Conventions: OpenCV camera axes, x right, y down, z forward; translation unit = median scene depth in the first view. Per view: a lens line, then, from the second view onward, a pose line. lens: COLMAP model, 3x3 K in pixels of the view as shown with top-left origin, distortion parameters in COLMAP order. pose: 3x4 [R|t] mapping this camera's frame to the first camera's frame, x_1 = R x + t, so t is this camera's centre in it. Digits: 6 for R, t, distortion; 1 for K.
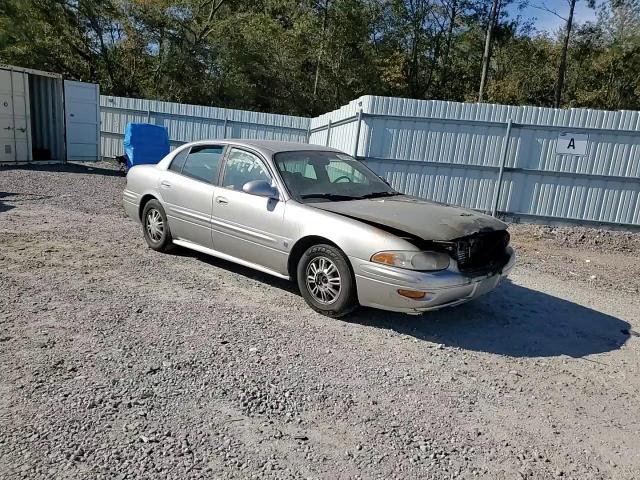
lens RADIAL K [[499.9, 0, 320.0], [0, 499.9, 239.8], [0, 0, 1]] dist [0.011986, 0.010071]
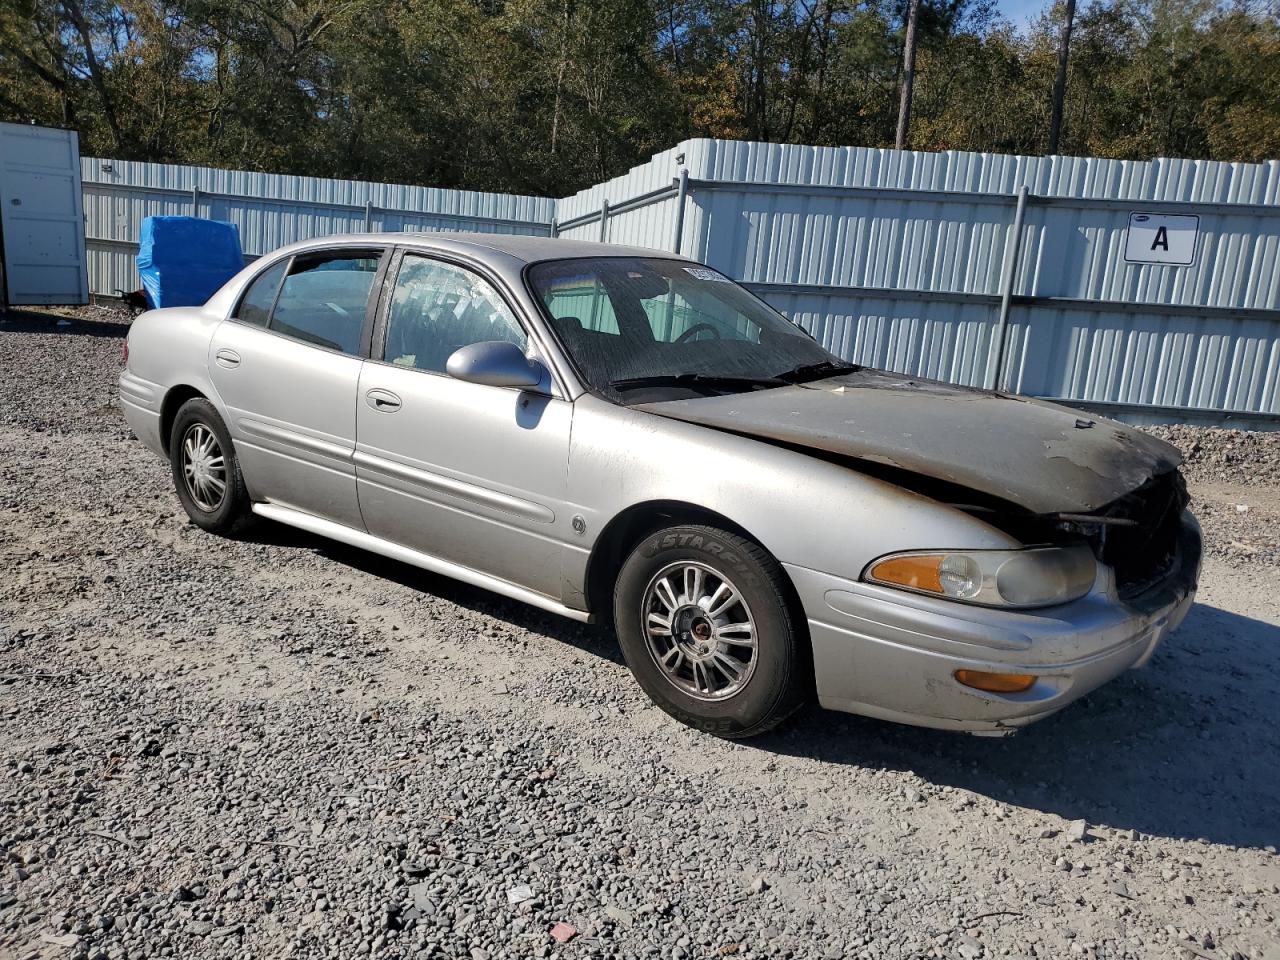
lens RADIAL K [[999.7, 0, 611.0], [0, 999.7, 459.4], [0, 0, 1]] dist [0.011986, 0.010071]
pose [[0.998256, -0.032216, 0.049467, -0.037000], [0.031911, 0.999467, 0.006942, -0.018676], [-0.049665, -0.005351, 0.998752, 0.142551]]
